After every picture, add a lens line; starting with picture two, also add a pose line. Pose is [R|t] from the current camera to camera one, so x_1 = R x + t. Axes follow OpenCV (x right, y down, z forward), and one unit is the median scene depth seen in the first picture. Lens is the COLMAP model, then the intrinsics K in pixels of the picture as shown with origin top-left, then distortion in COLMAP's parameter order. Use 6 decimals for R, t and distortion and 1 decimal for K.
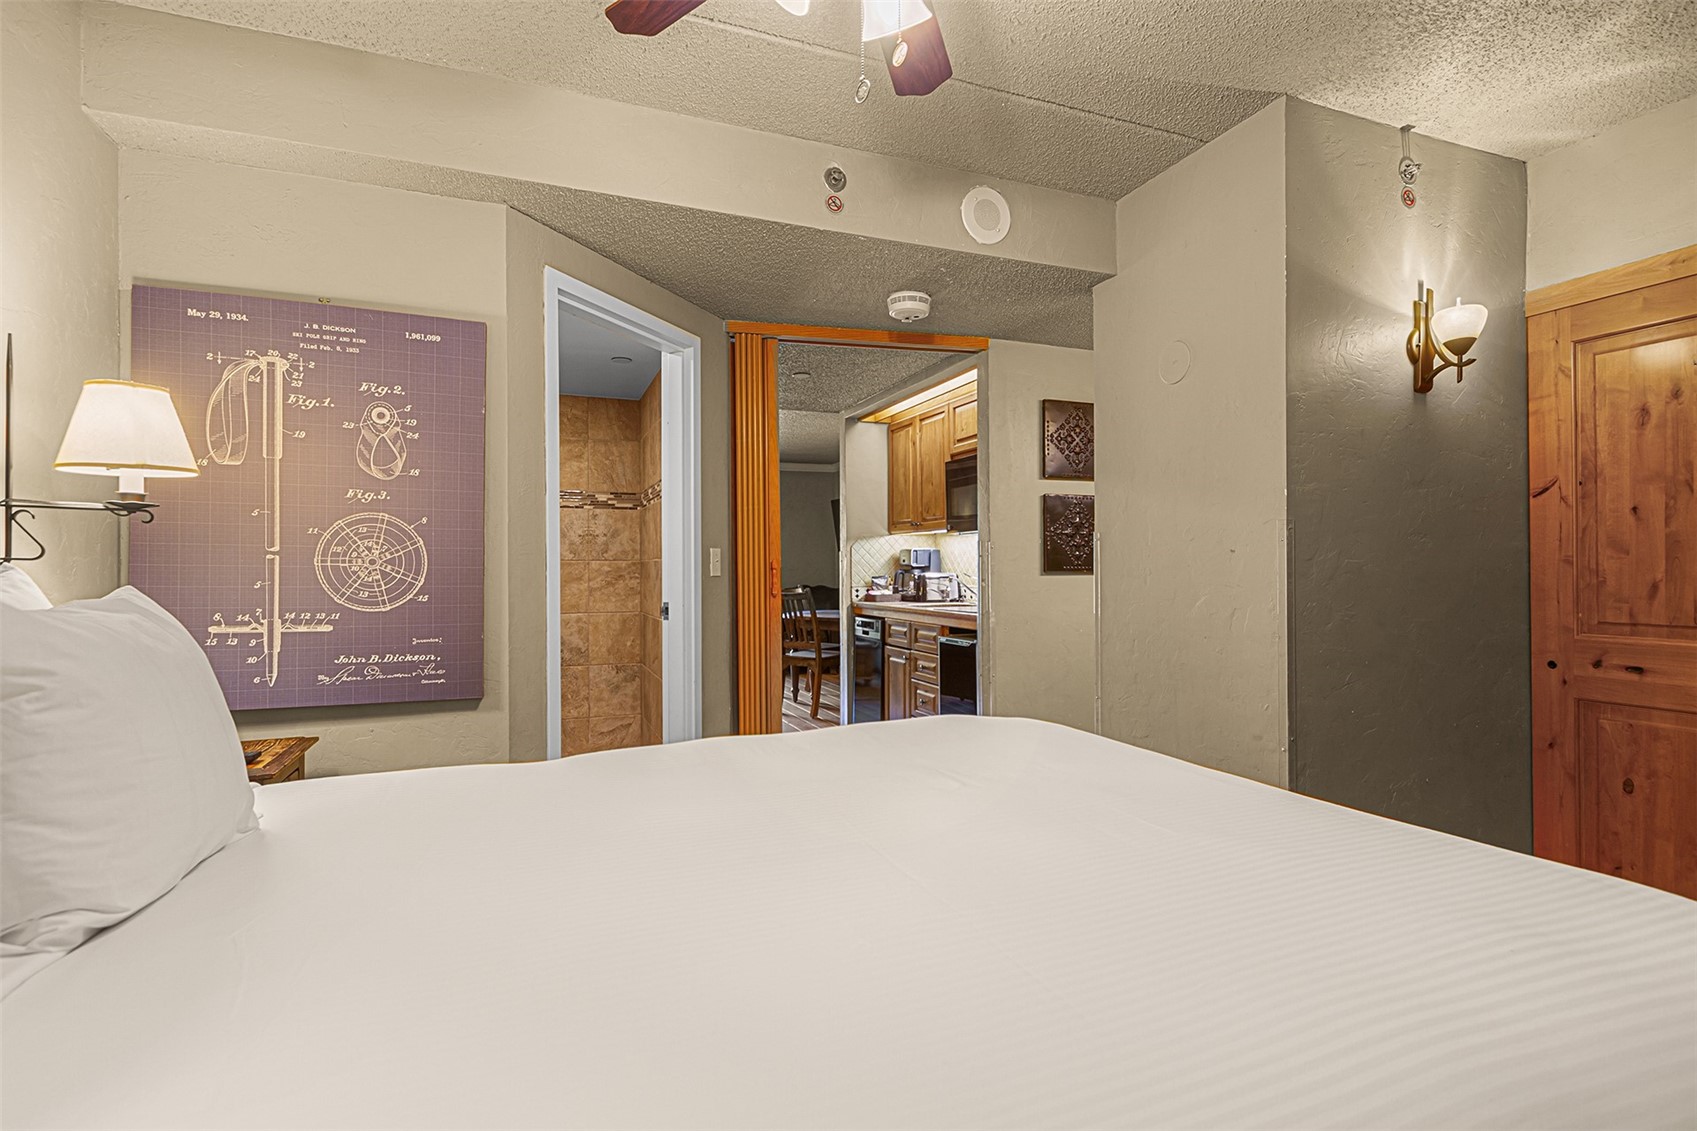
lens RADIAL K [[799.8, 0, 841.3], [0, 799.8, 560.4], [0, 0, 1]] dist [0.004809, 0.000050]
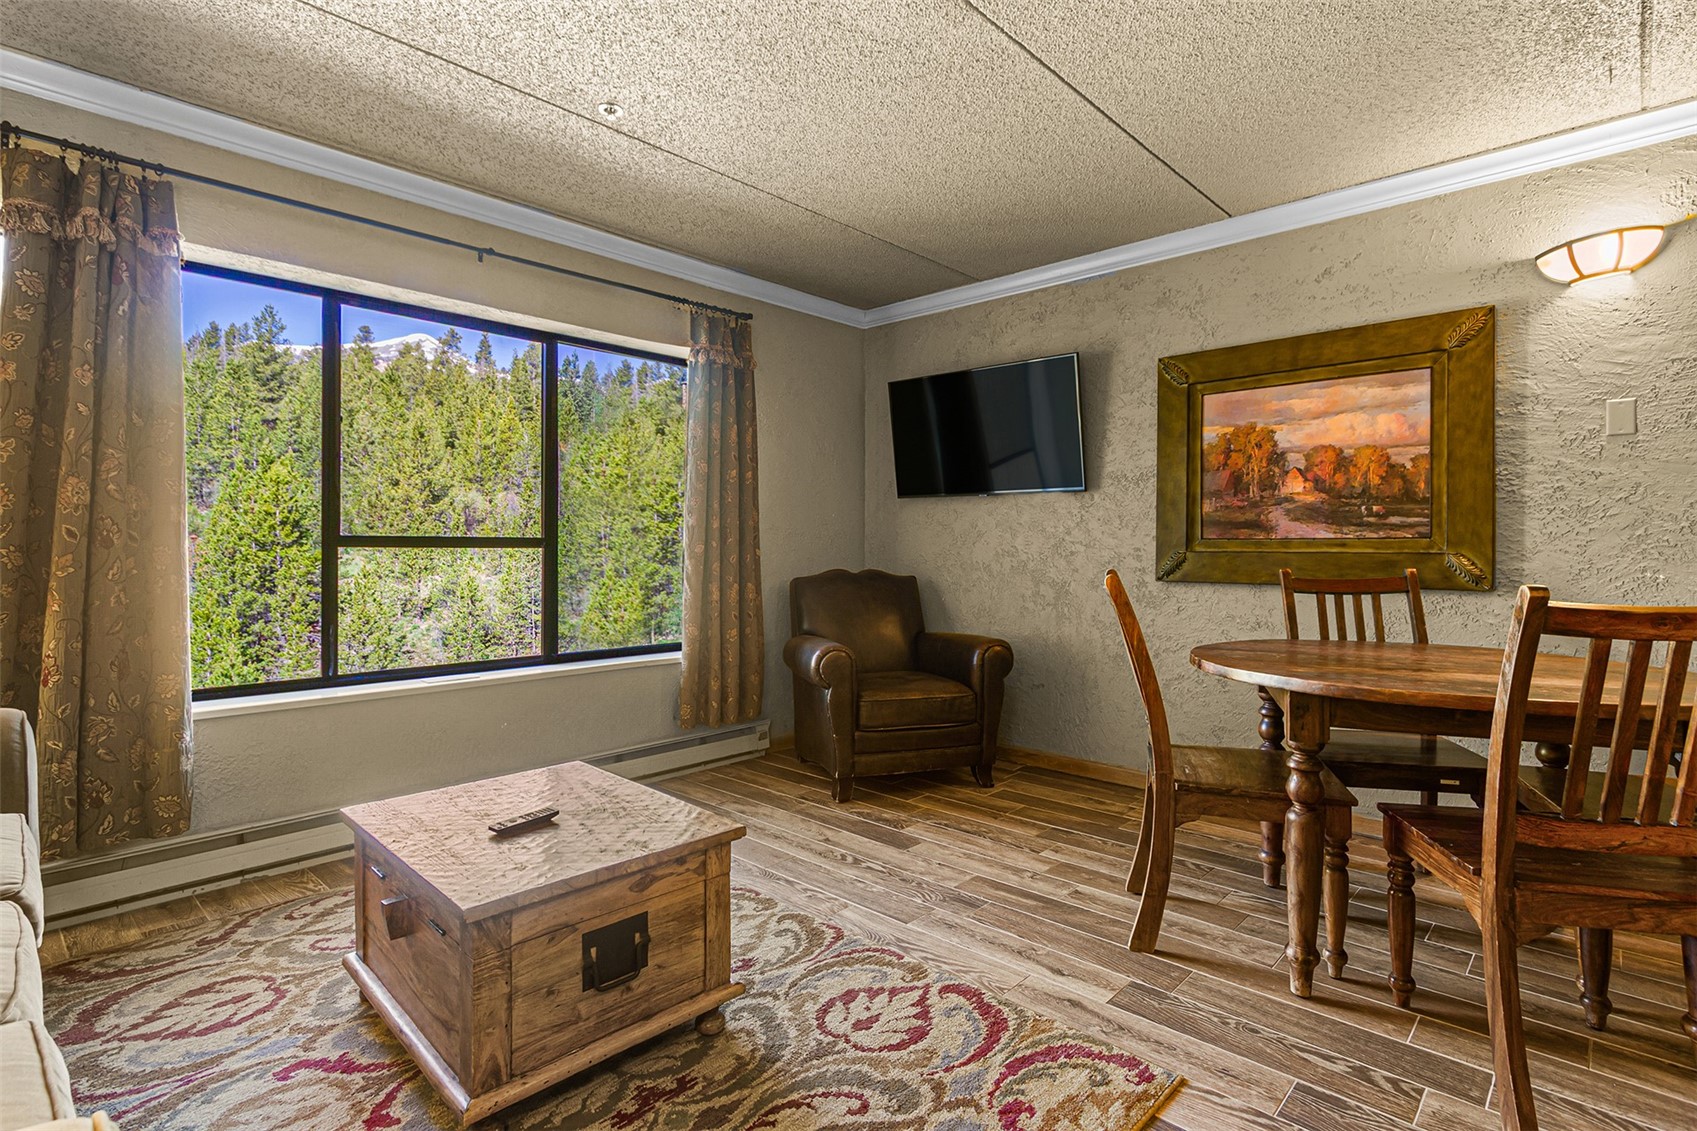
lens RADIAL K [[833.2, 0, 838.8], [0, 833.2, 544.7], [0, 0, 1]] dist [0.002936, -0.000157]
pose [[0.903078, 0.011545, 0.429321, -0.485051], [-0.014298, 0.999893, 0.003187, 0.036425], [-0.429238, -0.009016, 0.903147, 1.163088]]
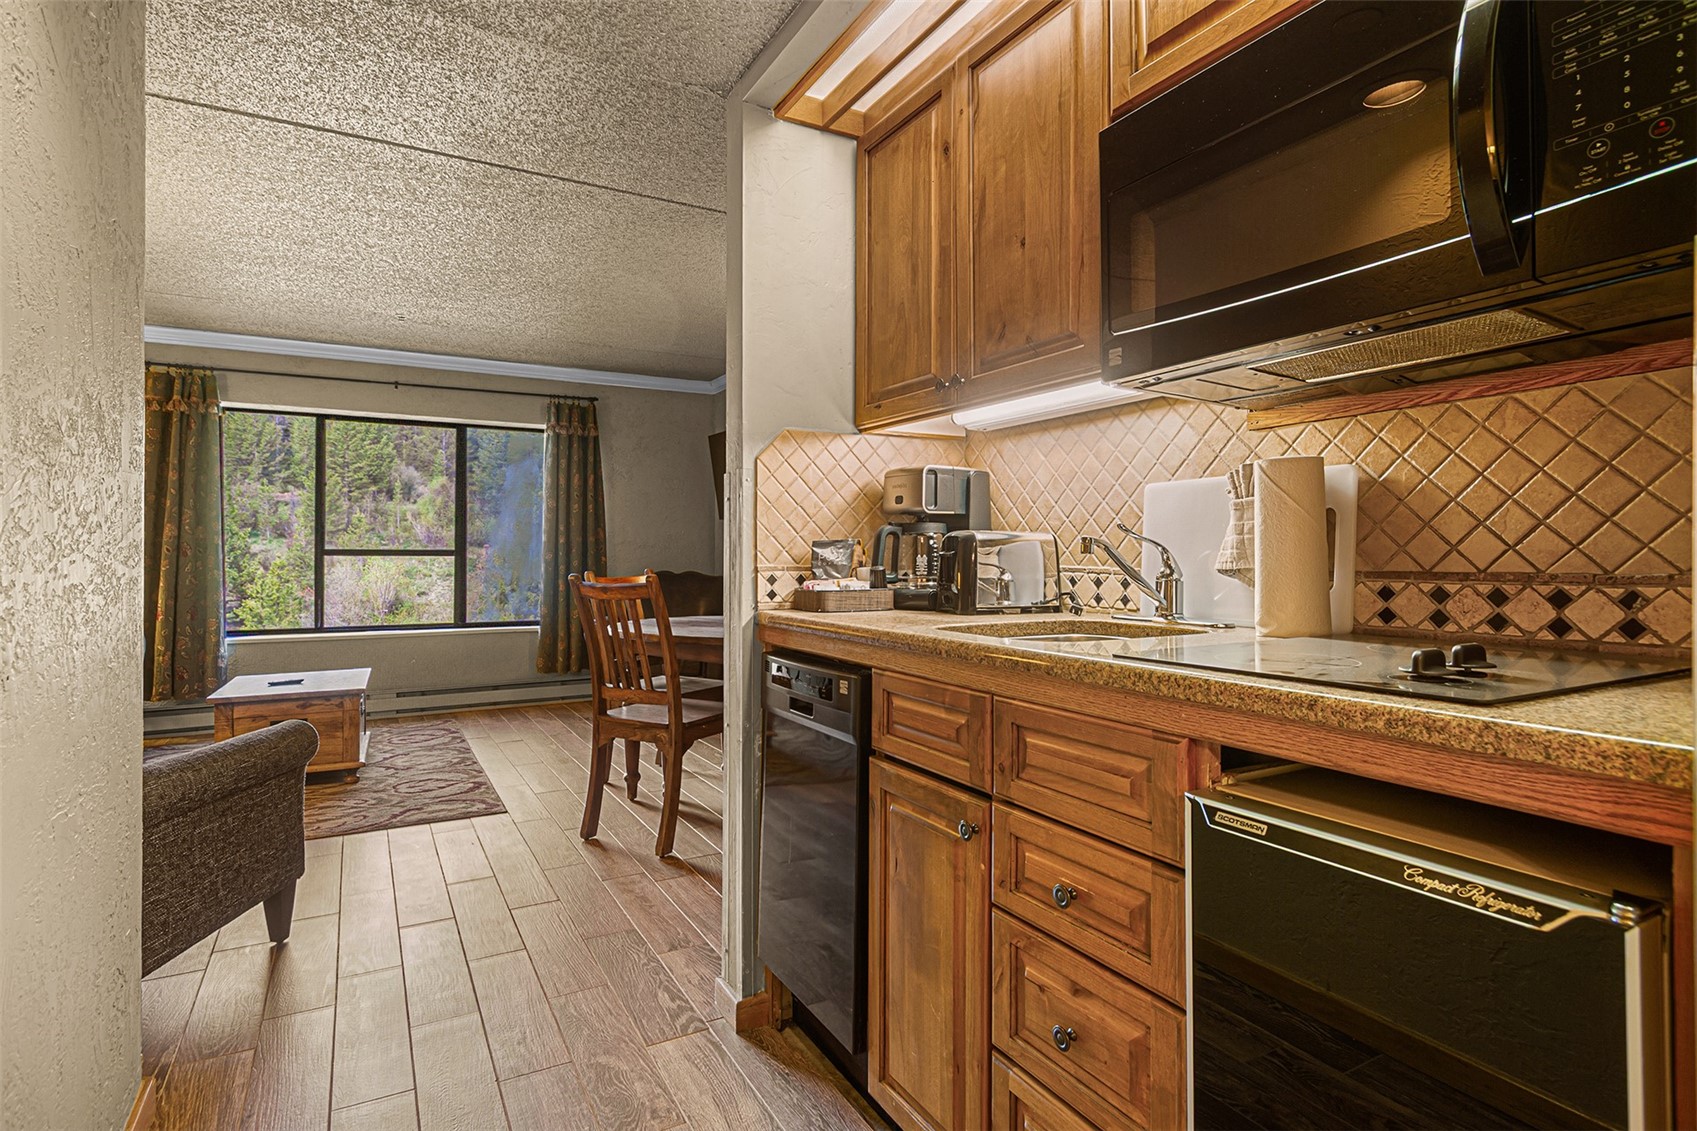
lens RADIAL K [[864.9, 0, 850.8], [0, 864.9, 556.5], [0, 0, 1]] dist [-0.000787, -0.000196]
pose [[0.989139, 0.008499, 0.146739, -0.002221], [-0.010734, 0.999838, 0.014445, 0.021444], [-0.146593, -0.015864, 0.989070, 0.610863]]
